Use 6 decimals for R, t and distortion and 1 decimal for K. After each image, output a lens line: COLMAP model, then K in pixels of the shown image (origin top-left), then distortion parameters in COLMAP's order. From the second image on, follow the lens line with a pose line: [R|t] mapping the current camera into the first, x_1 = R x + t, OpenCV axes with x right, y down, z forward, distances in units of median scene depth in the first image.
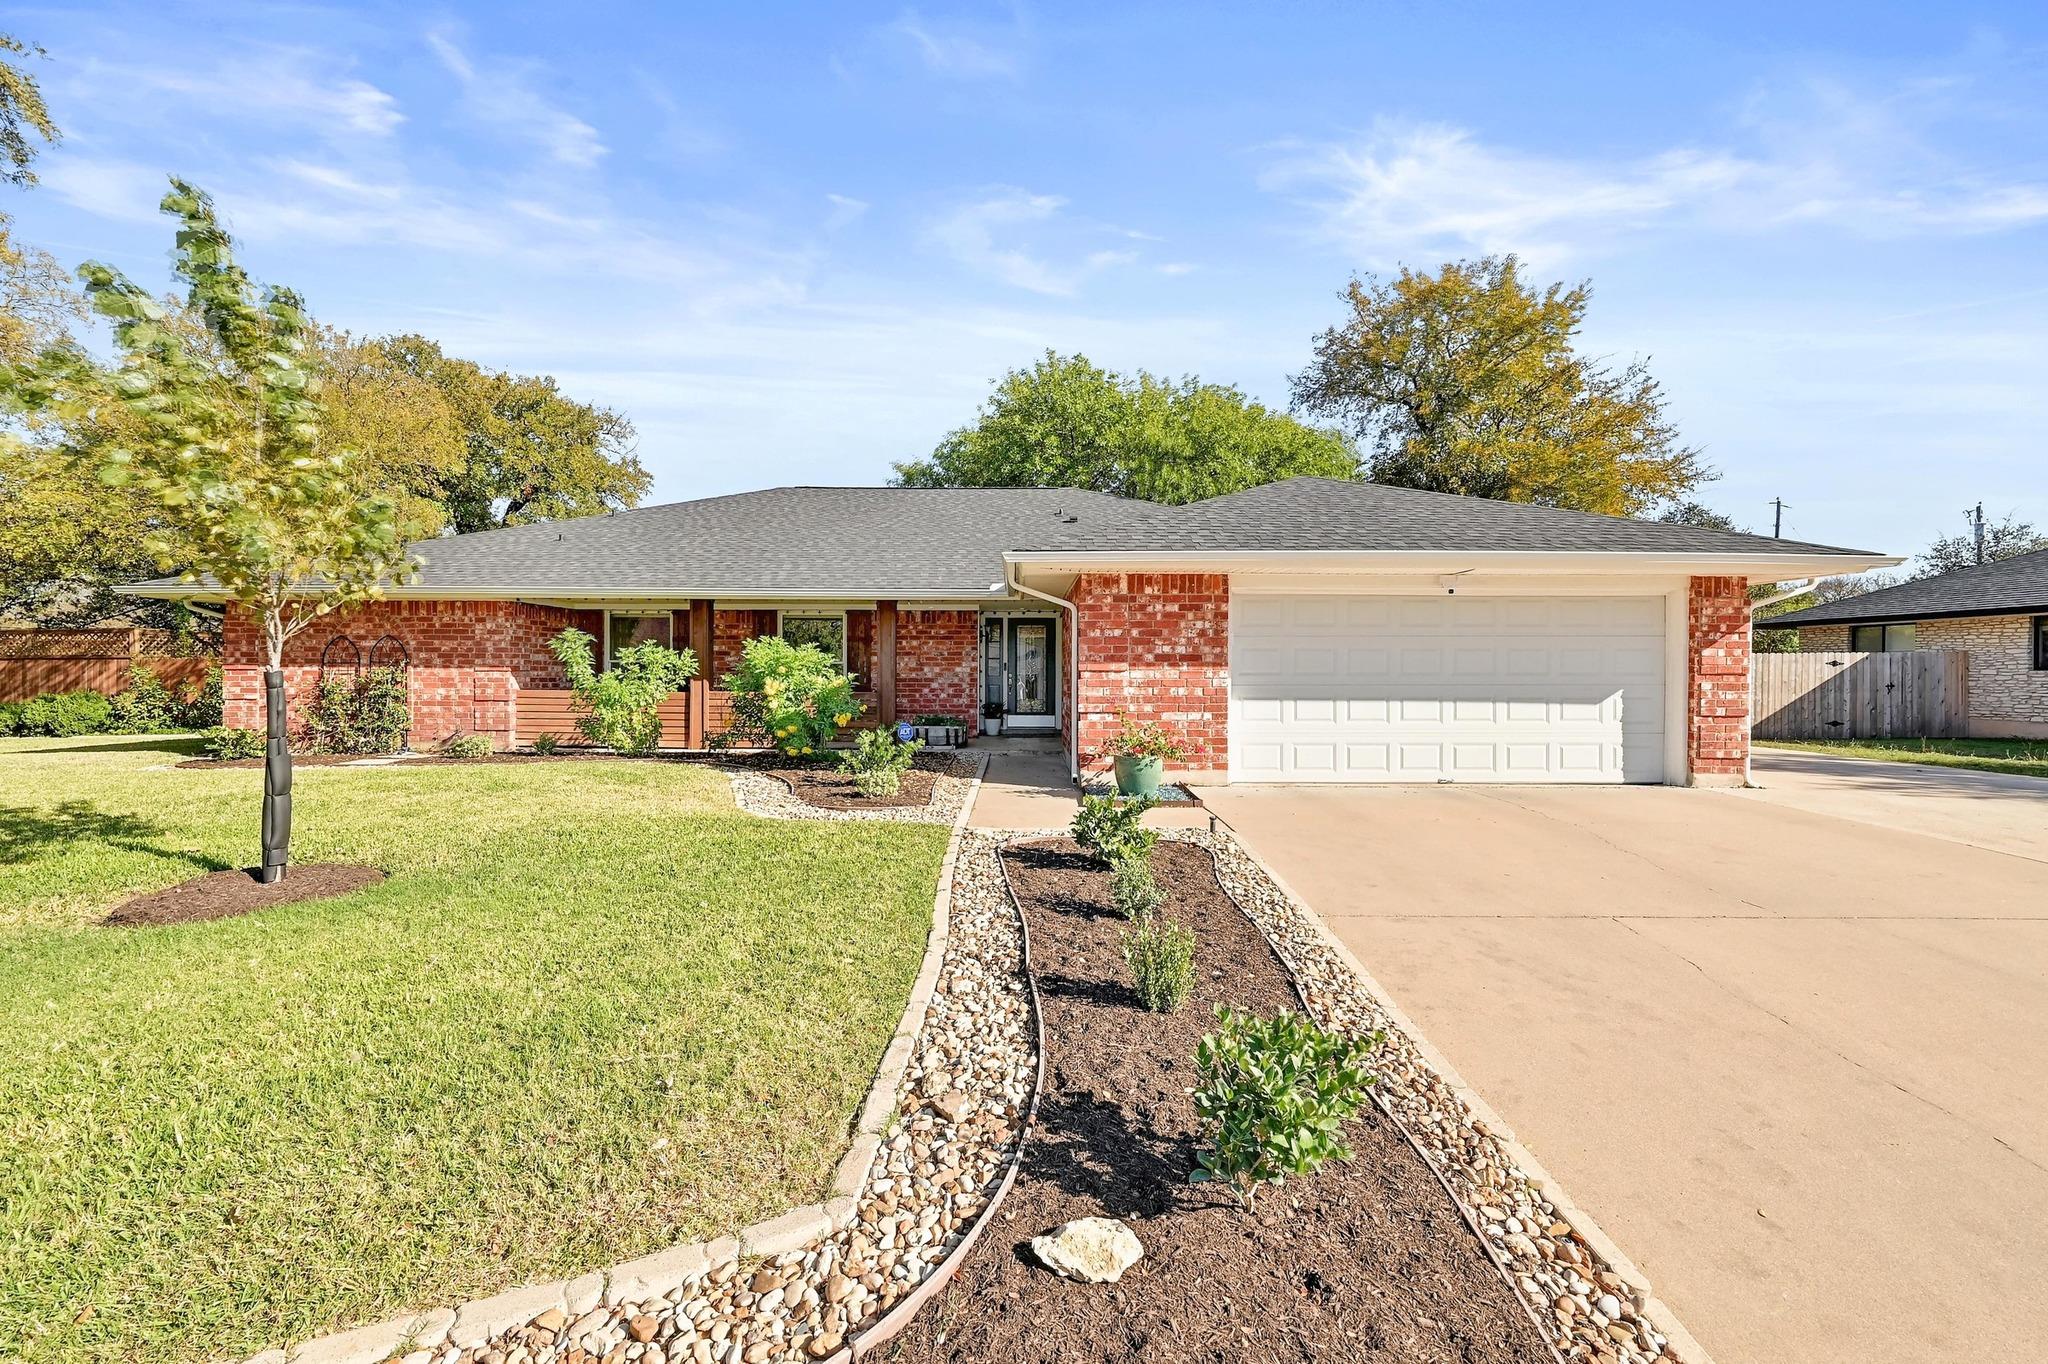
lens RADIAL K [[825.0, 0, 1026.3], [0, 825.0, 671.3], [0, 0, 1]] dist [-0.002510, -0.000462]
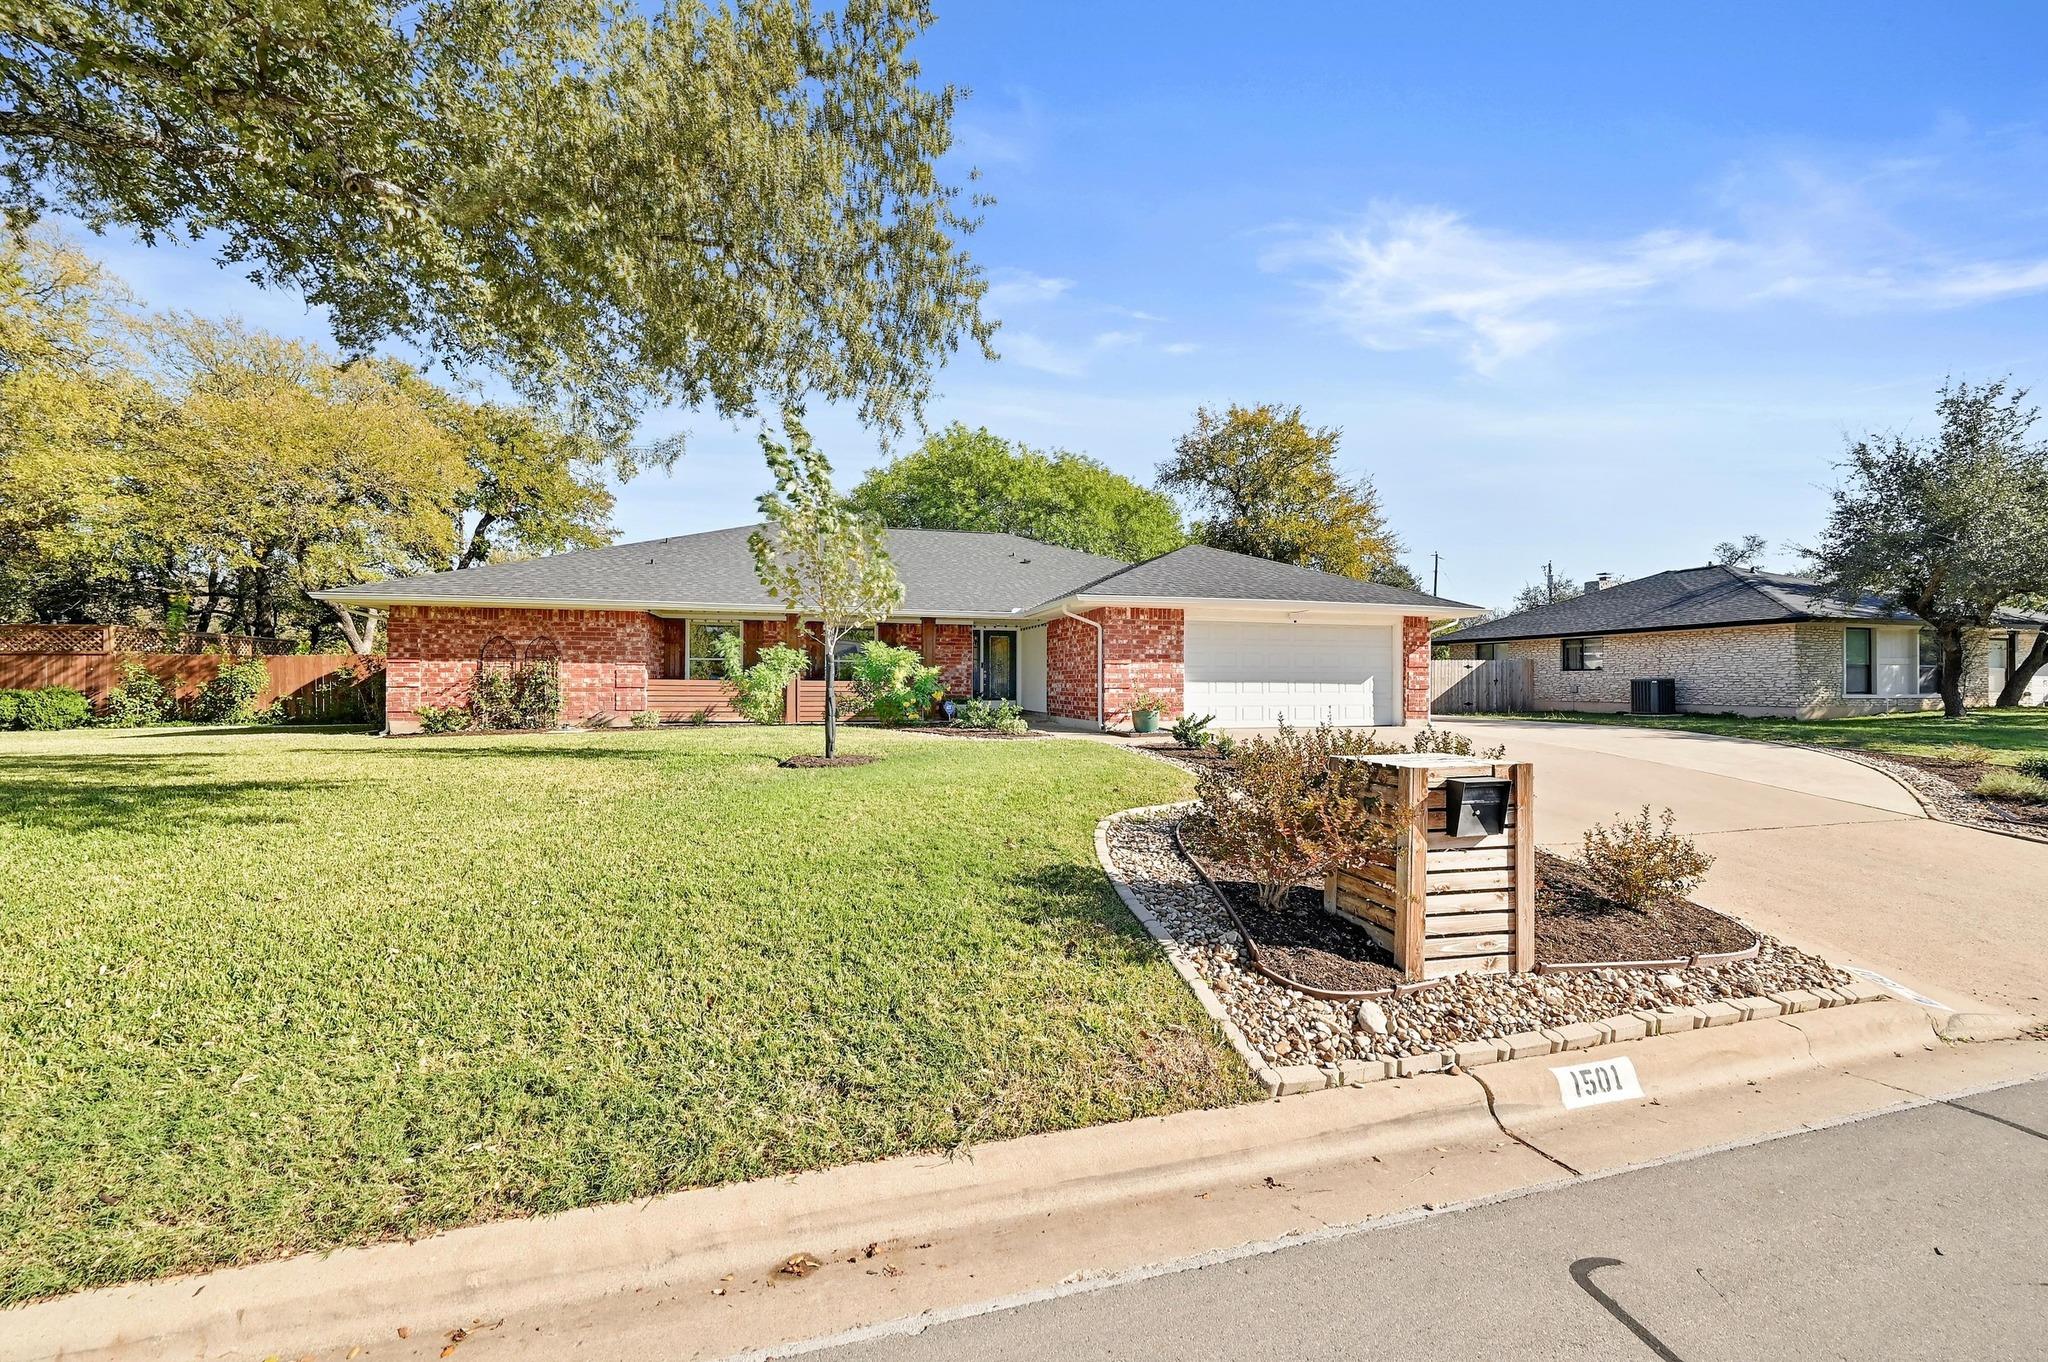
lens RADIAL K [[825.0, 0, 1026.3], [0, 825.0, 670.3], [0, 0, 1]] dist [-0.002510, -0.000462]
pose [[0.960784, 0.003670, 0.277274, -0.407472], [0.000239, 0.999901, -0.014066, 0.026715], [-0.277298, 0.013581, 0.960688, -0.427575]]
